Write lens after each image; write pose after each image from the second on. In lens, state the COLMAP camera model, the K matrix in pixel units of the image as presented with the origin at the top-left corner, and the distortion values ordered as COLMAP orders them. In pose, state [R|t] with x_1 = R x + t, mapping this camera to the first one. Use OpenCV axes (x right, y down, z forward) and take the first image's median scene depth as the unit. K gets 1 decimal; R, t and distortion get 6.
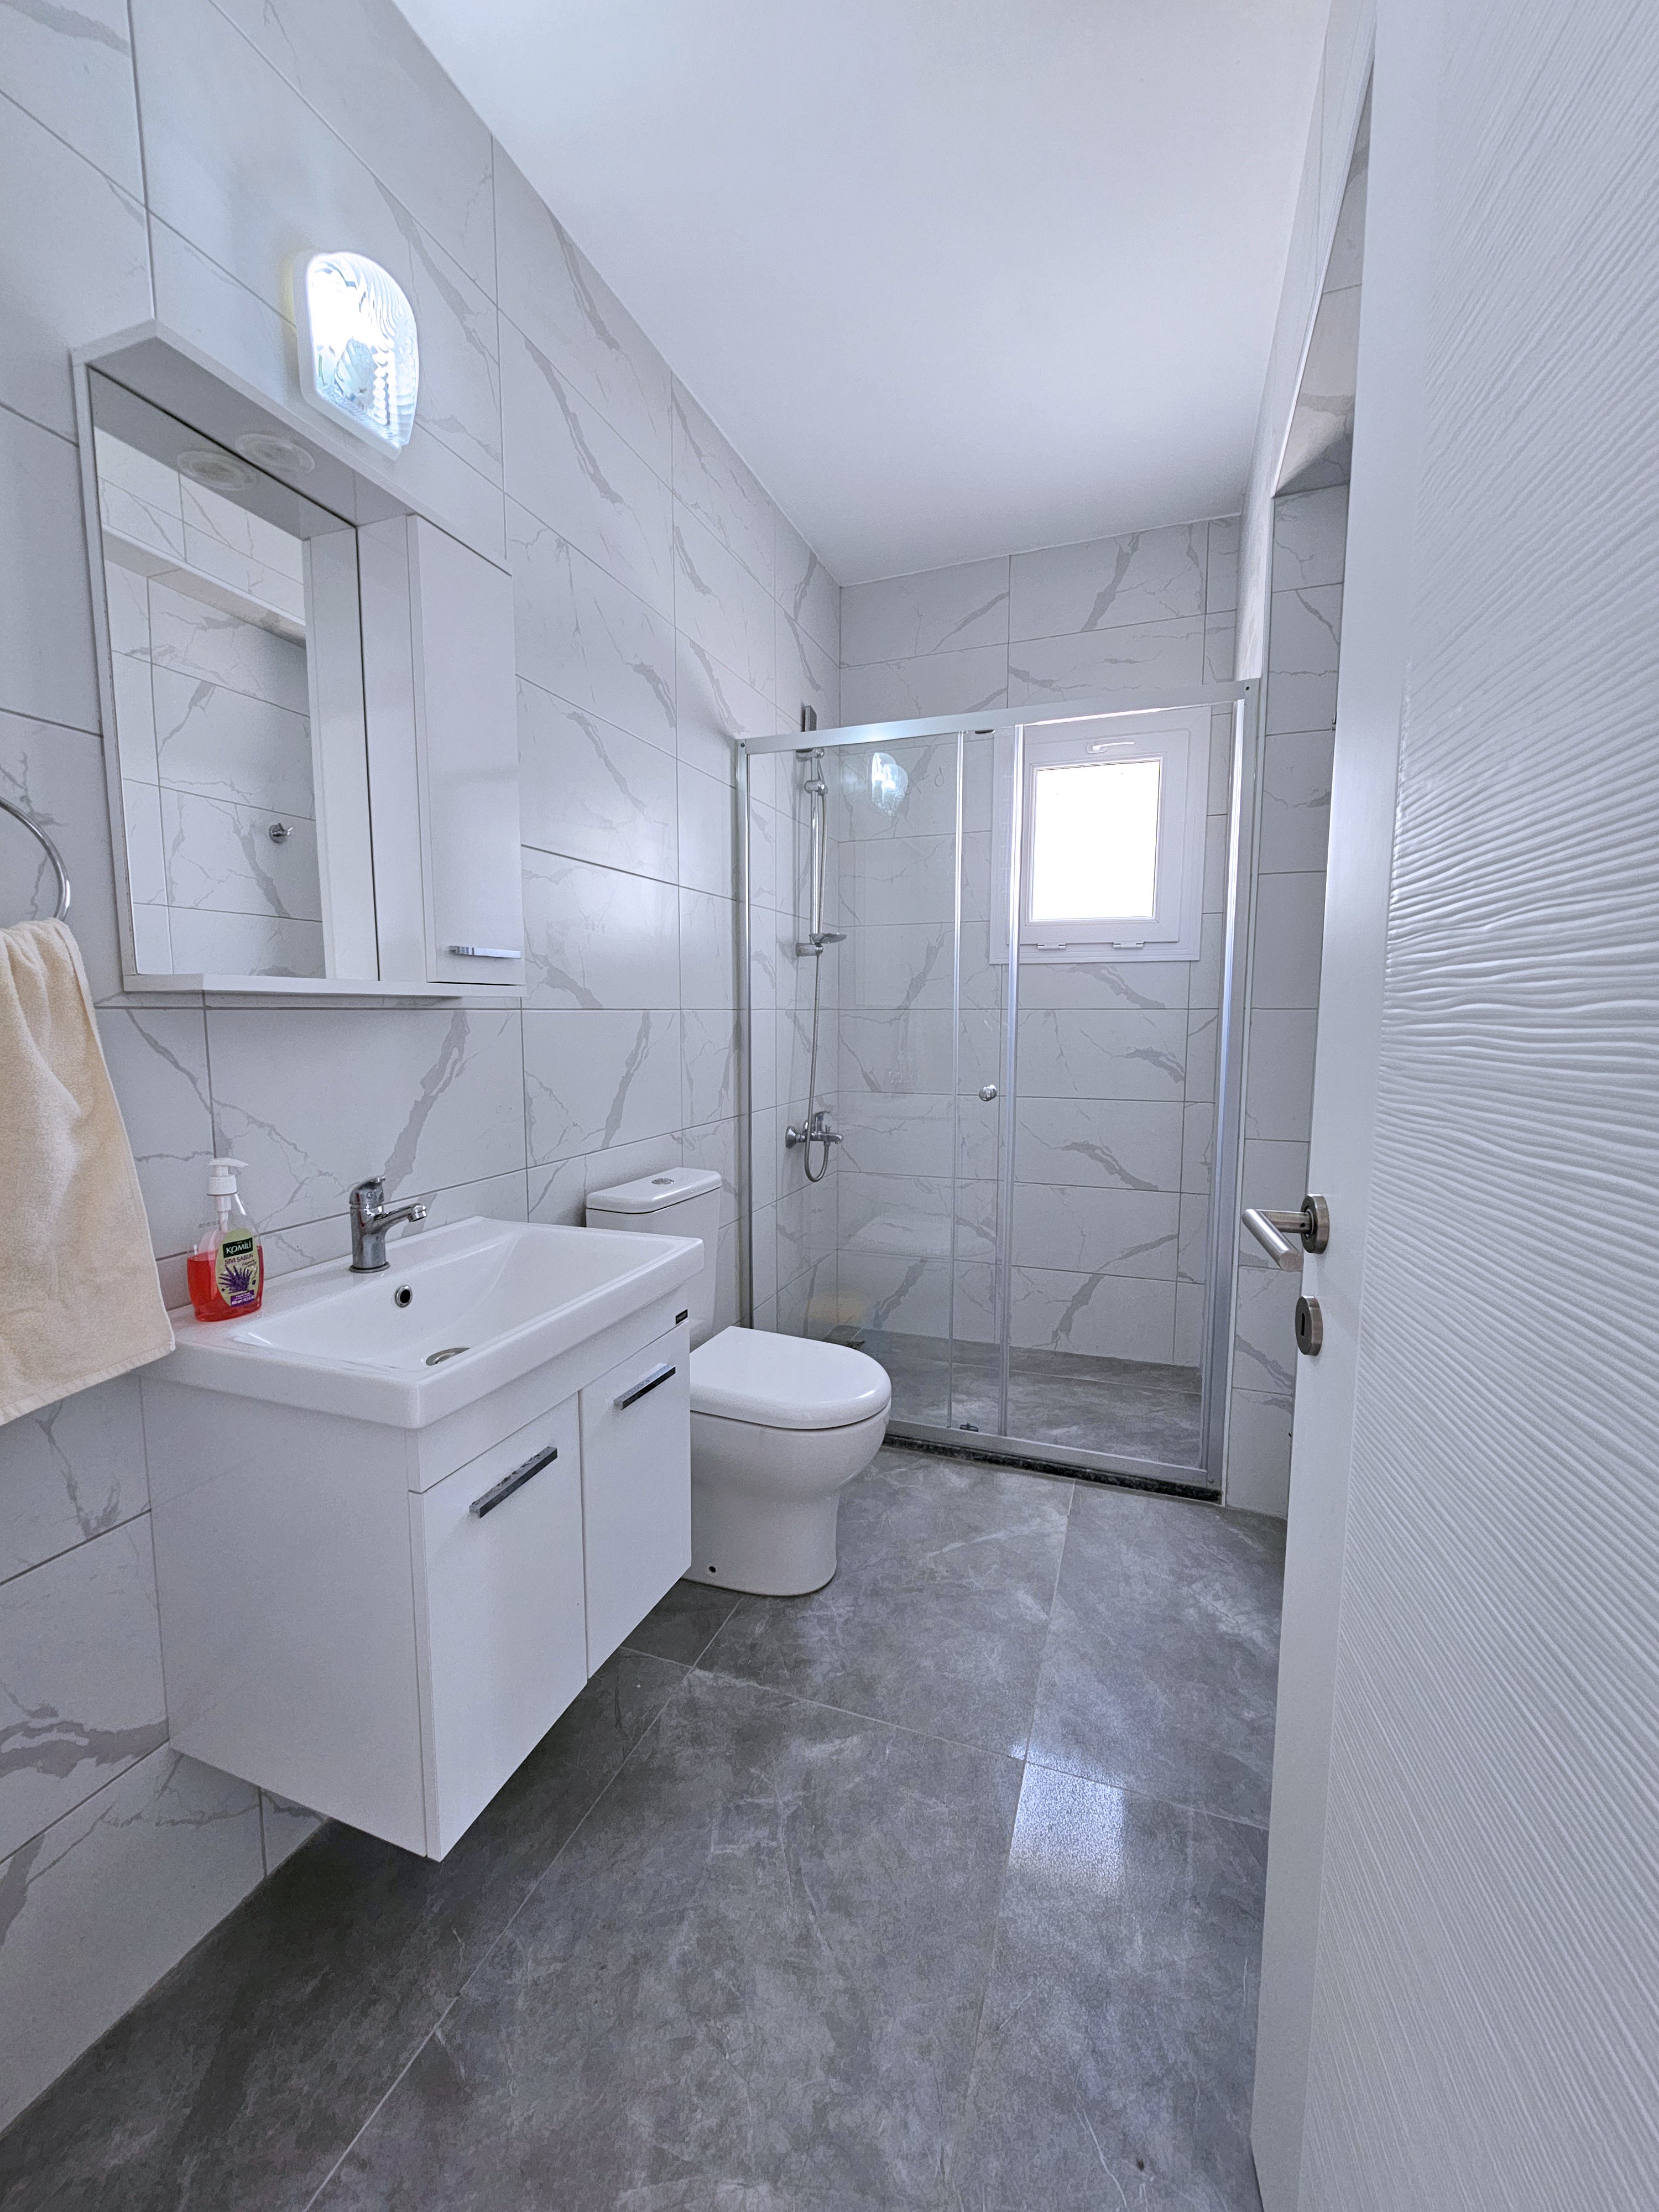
lens RADIAL K [[905.9, 0, 789.2], [0, 905.9, 1107.4], [0, 0, 1]] dist [-0.002113, 0.003399]
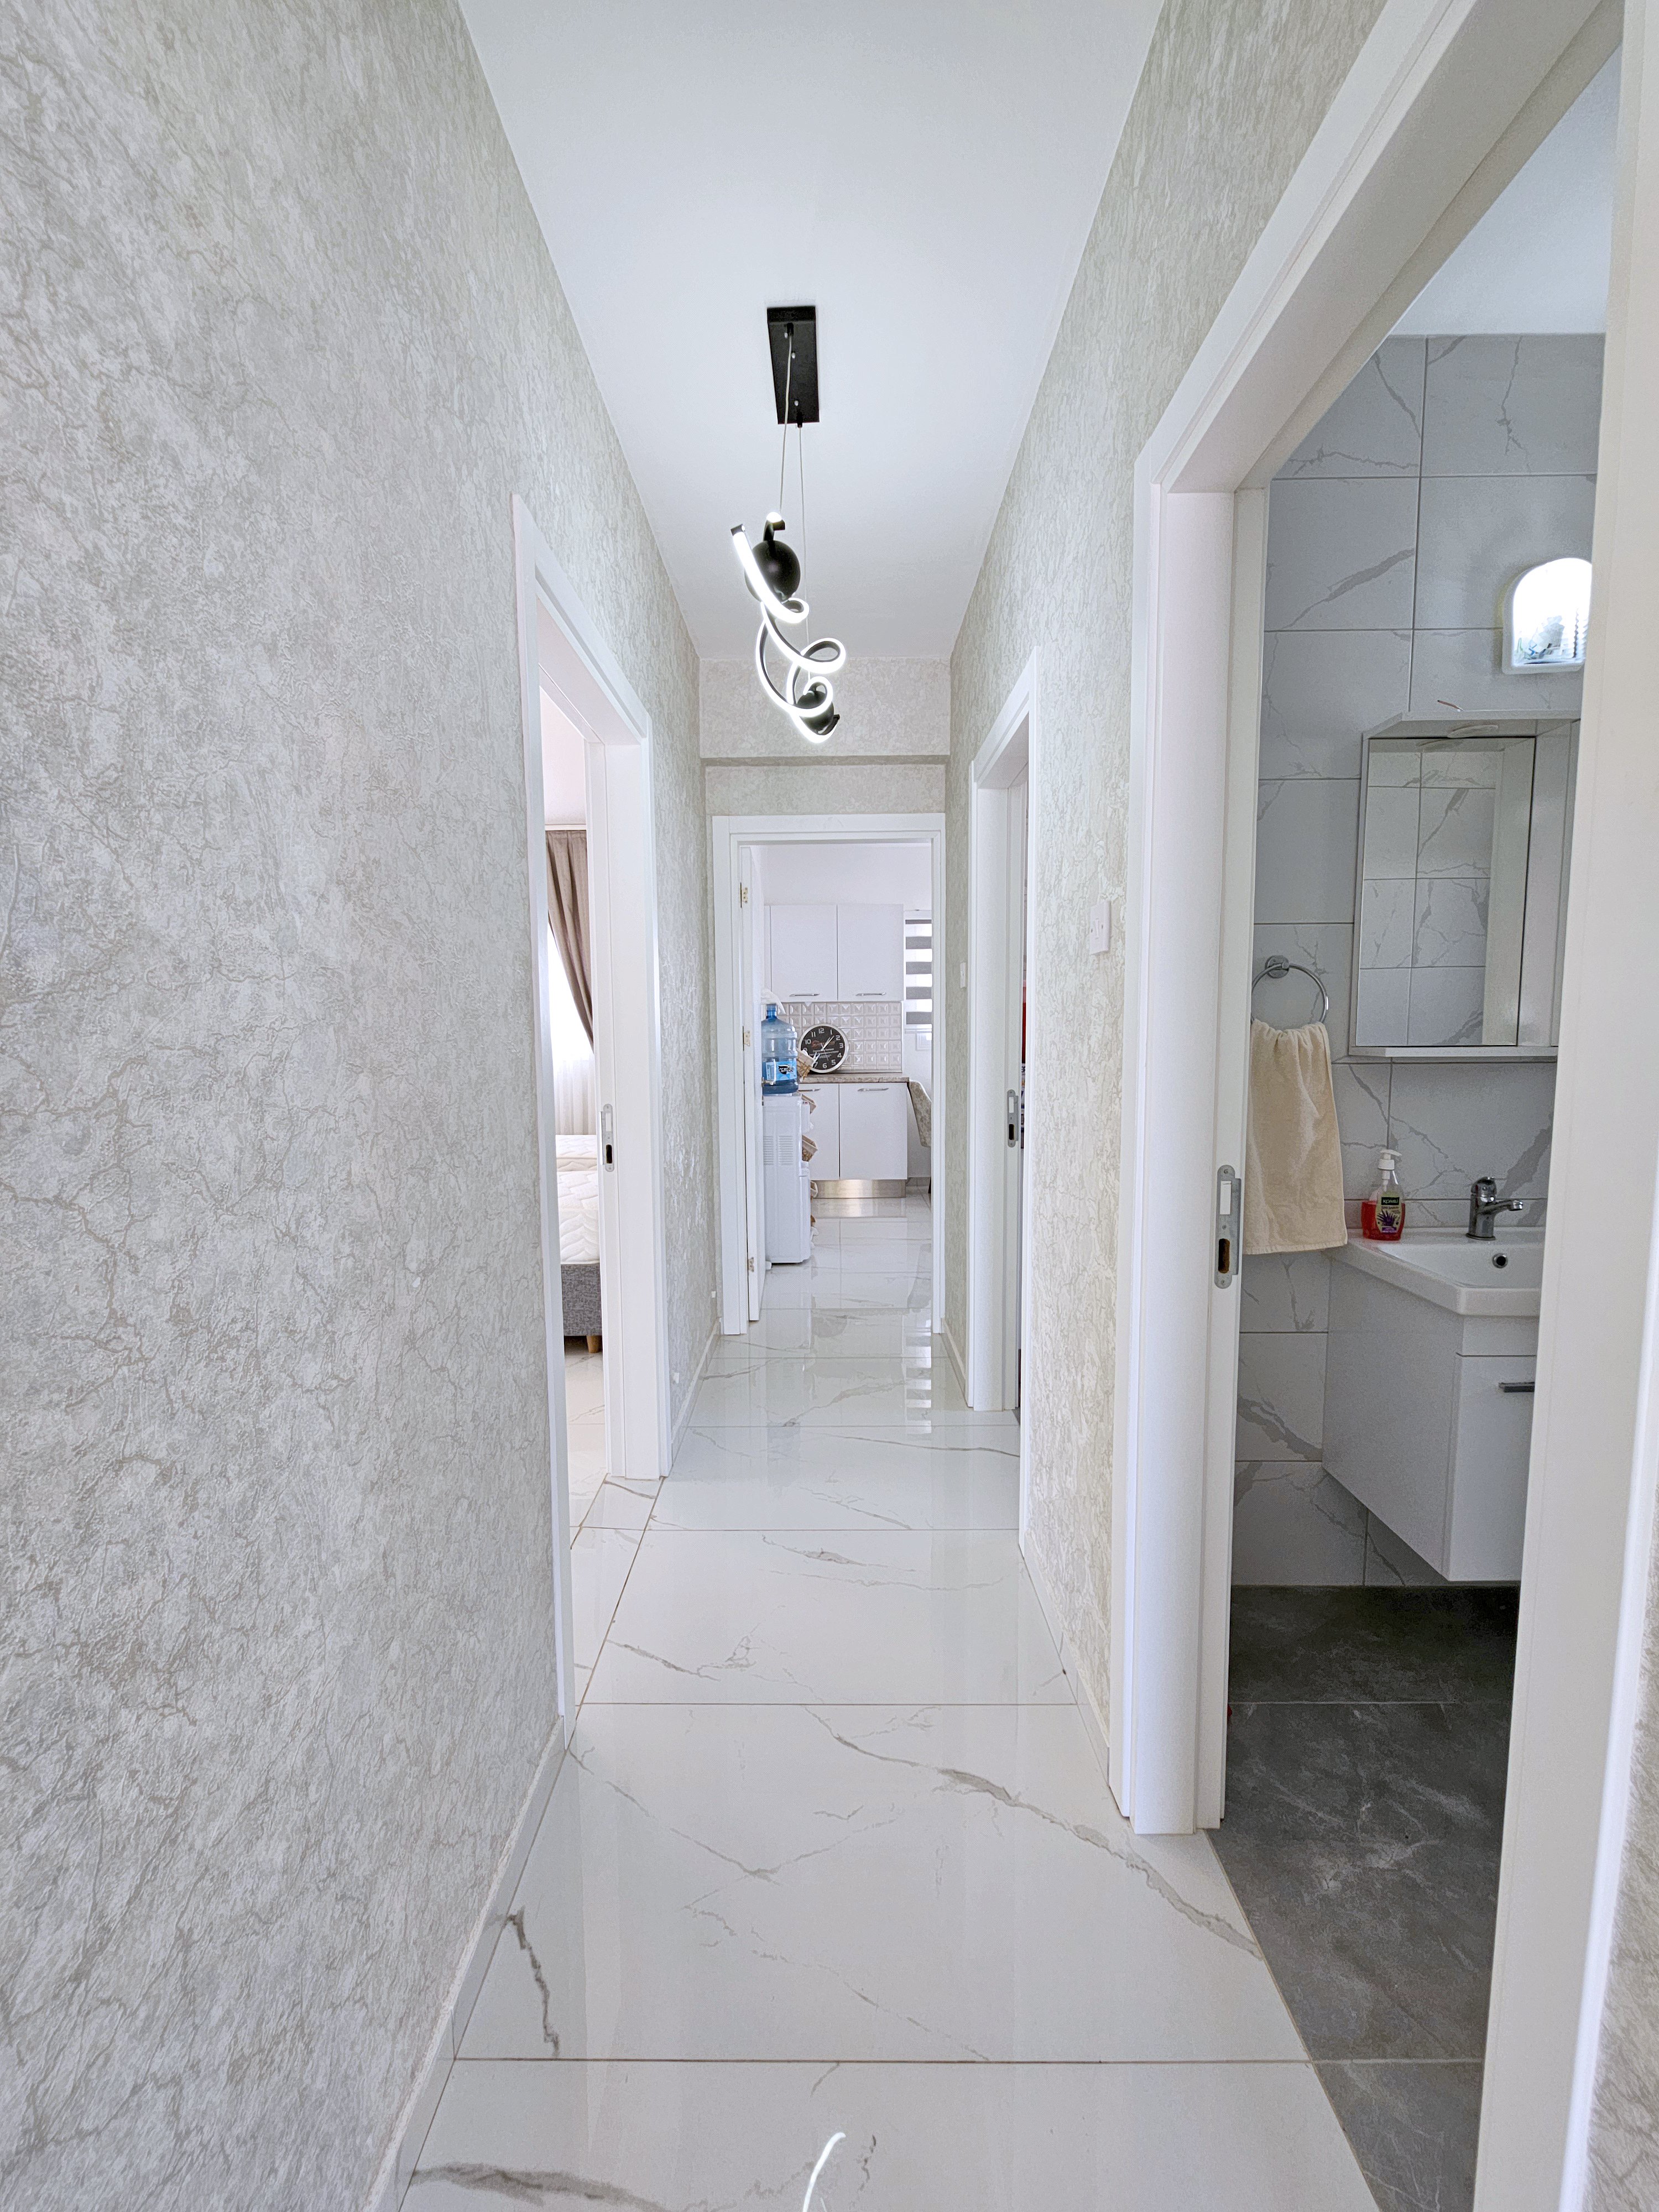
lens RADIAL K [[896.5, 0, 829.5], [0, 896.5, 1106.0], [0, 0, 1]] dist [-0.007259, -0.000223]
pose [[0.366069, 0.088331, -0.926386, 0.584376], [-0.091514, 0.994077, 0.058623, -0.030729], [0.926077, 0.063317, 0.371984, -0.664923]]
